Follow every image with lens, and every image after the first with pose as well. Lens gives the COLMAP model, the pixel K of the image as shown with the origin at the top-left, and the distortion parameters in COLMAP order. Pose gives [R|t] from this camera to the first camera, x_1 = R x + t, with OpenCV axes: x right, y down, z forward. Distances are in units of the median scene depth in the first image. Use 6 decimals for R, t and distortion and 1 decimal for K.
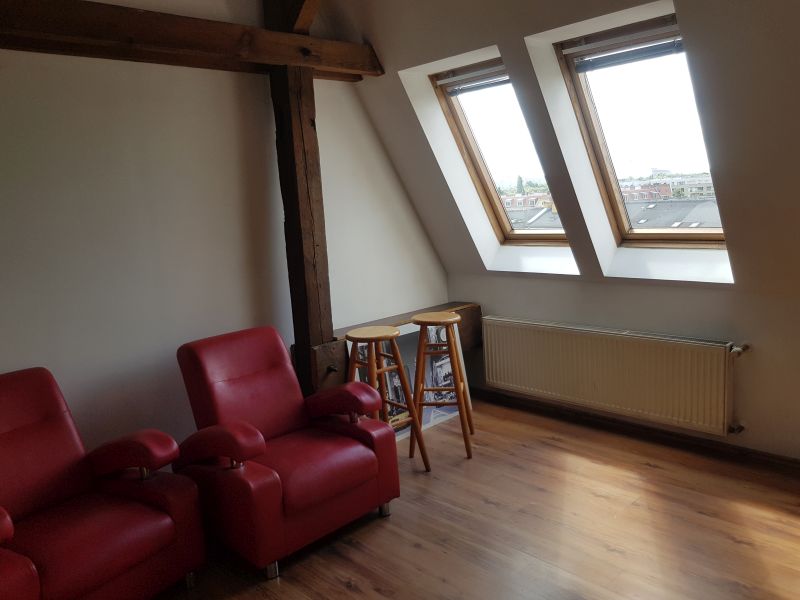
lens RADIAL K [[620.8, 0, 399.6], [0, 620.8, 285.4], [0, 0, 1]] dist [0.088572, -0.127598]
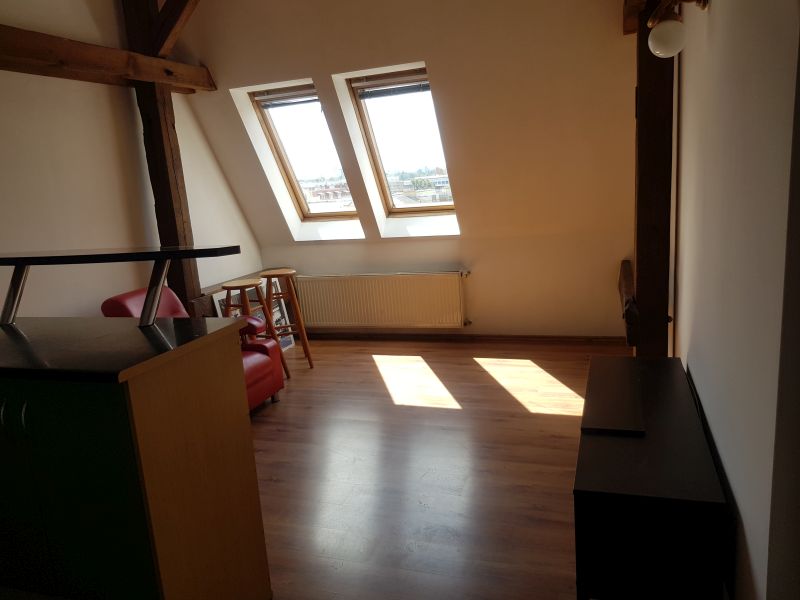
lens RADIAL K [[613.1, 0, 400.0], [0, 613.1, 300.0], [0, 0, 1]] dist [0.071532, -0.120411]
pose [[0.891307, -0.097494, 0.442794, -0.318609], [0.087019, 0.995236, 0.043969, 0.078989], [-0.444972, -0.000659, 0.895544, -0.347072]]
